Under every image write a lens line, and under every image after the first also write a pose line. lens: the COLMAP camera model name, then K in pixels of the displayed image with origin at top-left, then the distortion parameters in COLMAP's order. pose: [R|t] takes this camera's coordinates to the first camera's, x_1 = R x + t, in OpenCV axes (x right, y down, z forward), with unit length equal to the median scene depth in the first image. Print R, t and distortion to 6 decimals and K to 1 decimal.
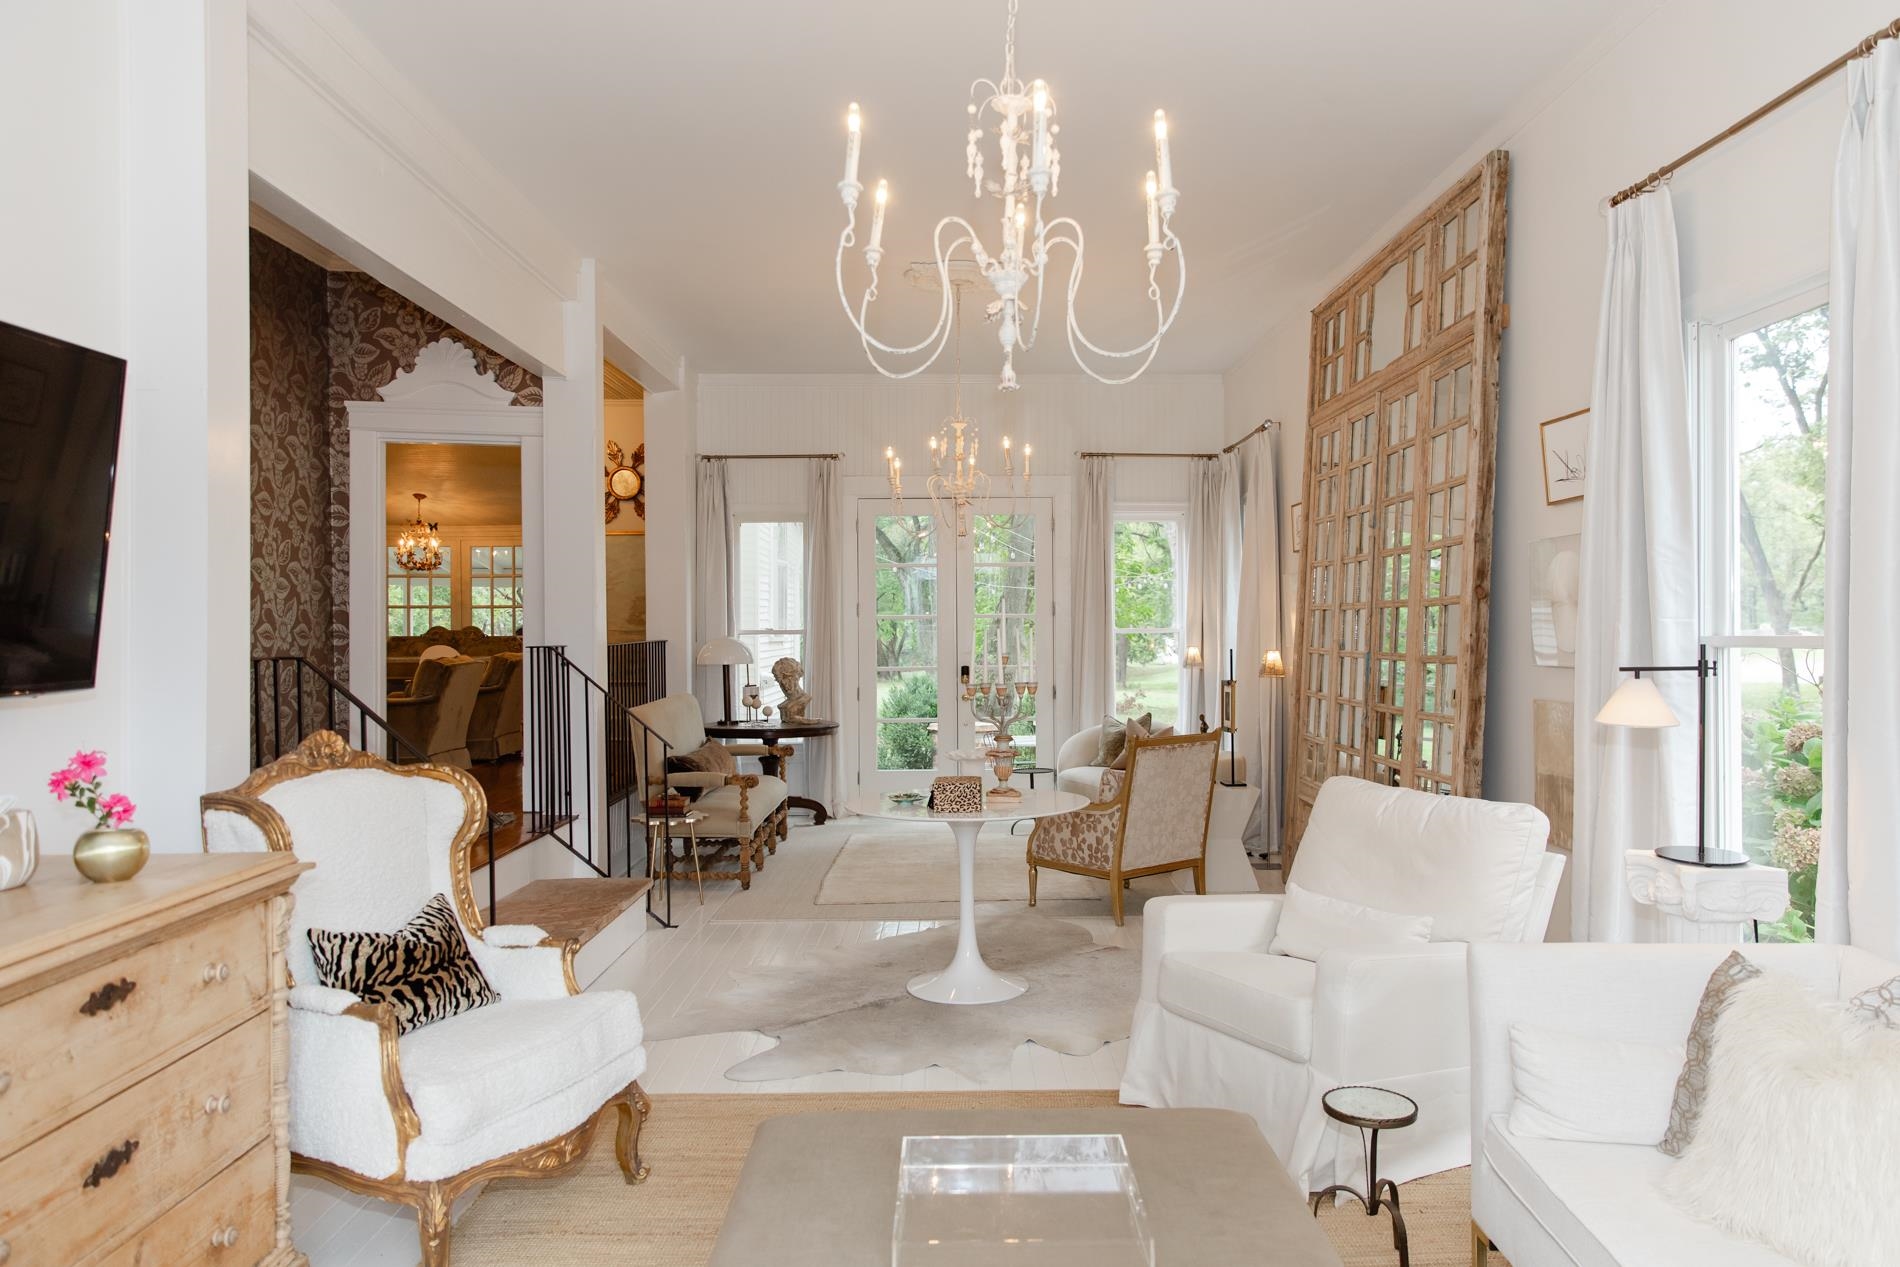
lens RADIAL K [[1252.3, 0, 953.2], [0, 1252.3, 627.4], [0, 0, 1]] dist [0.011583, -0.003621]
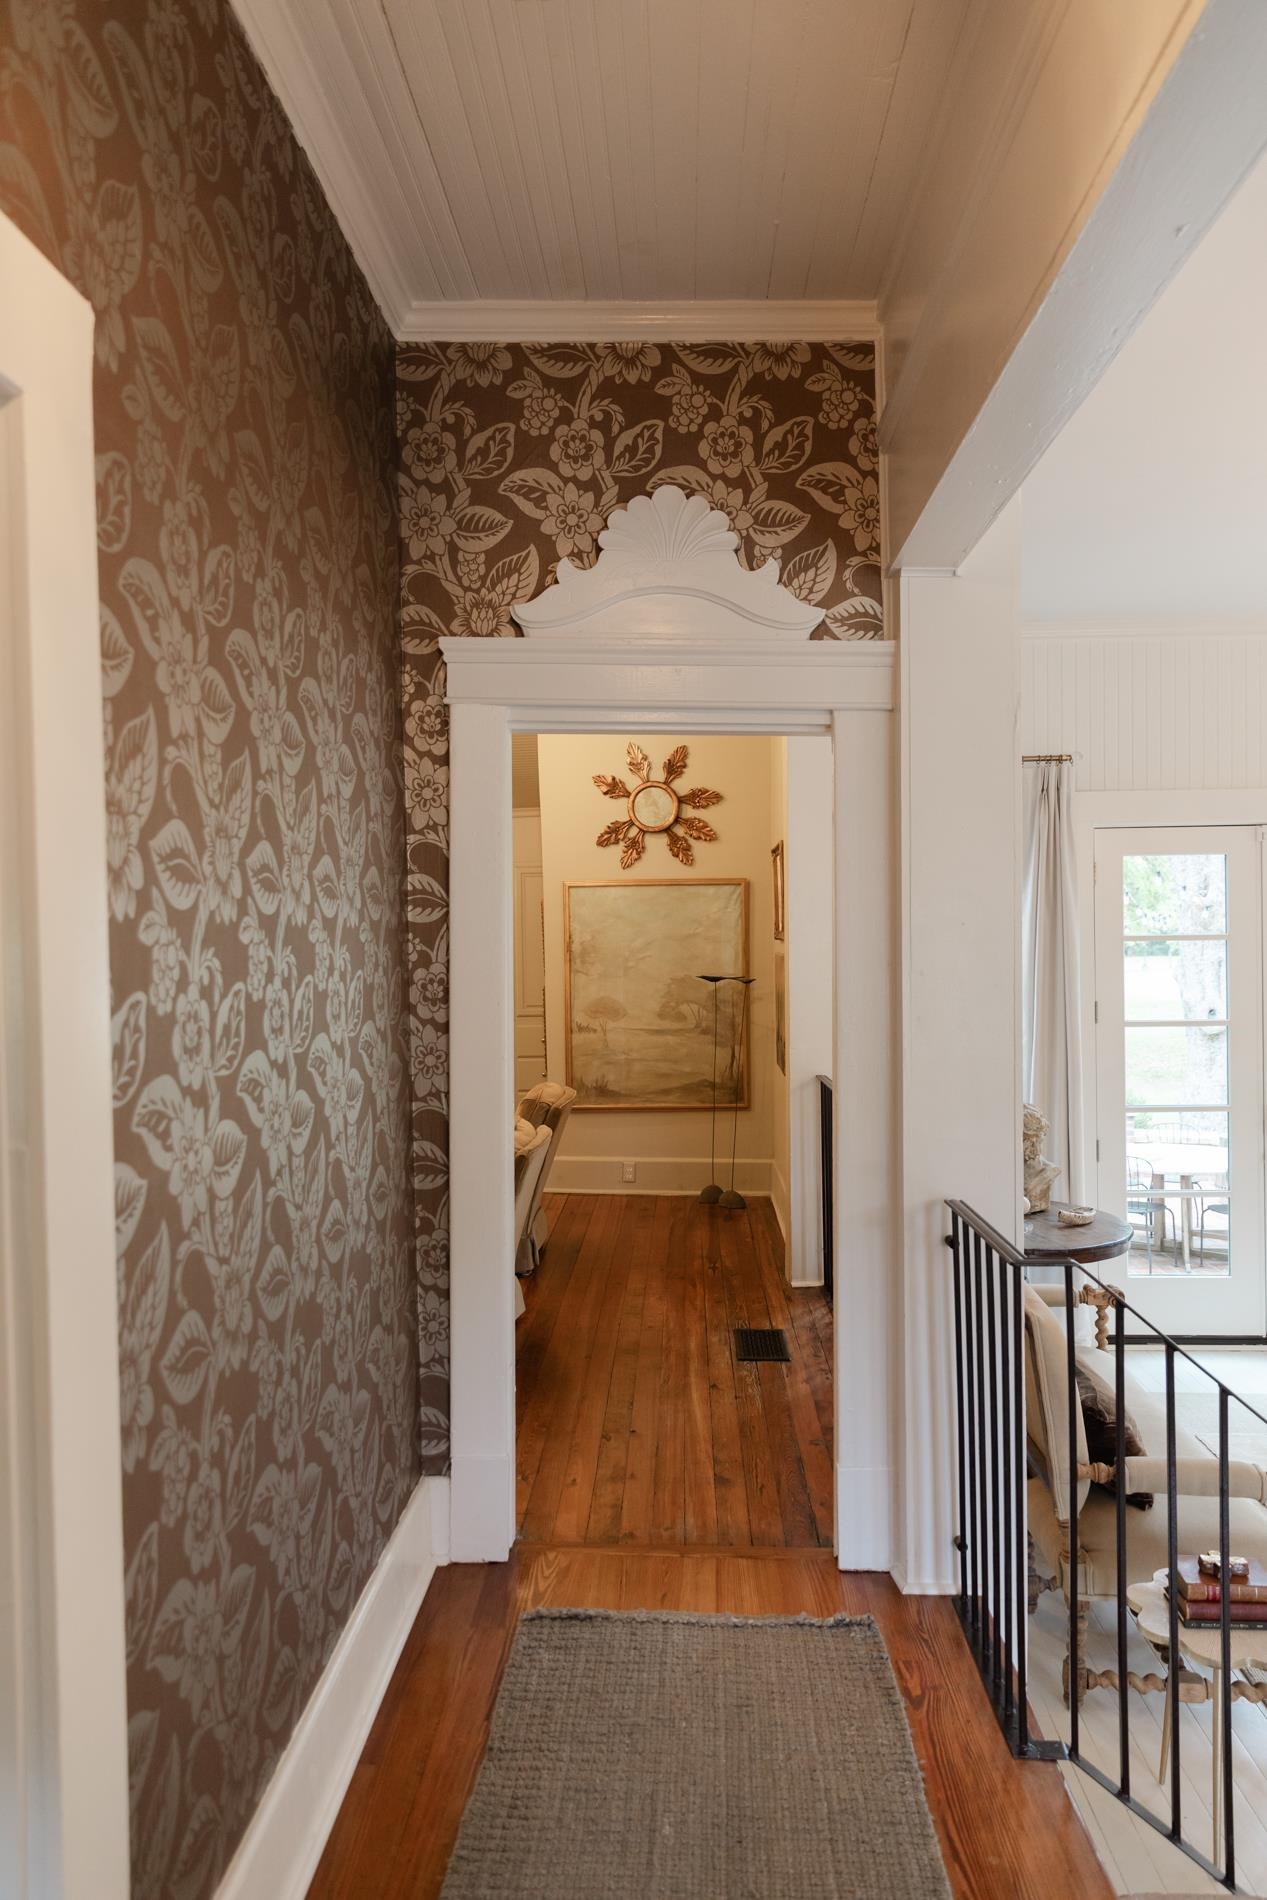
lens RADIAL K [[1252.3, 0, 631.2], [0, 1252.3, 954.8], [0, 0, 1]] dist [0.011583, -0.003621]
pose [[0.998160, -0.006923, -0.060234, -0.389942], [0.007534, 0.999923, 0.009910, -0.072784], [0.060160, -0.010346, 0.998135, 0.562494]]
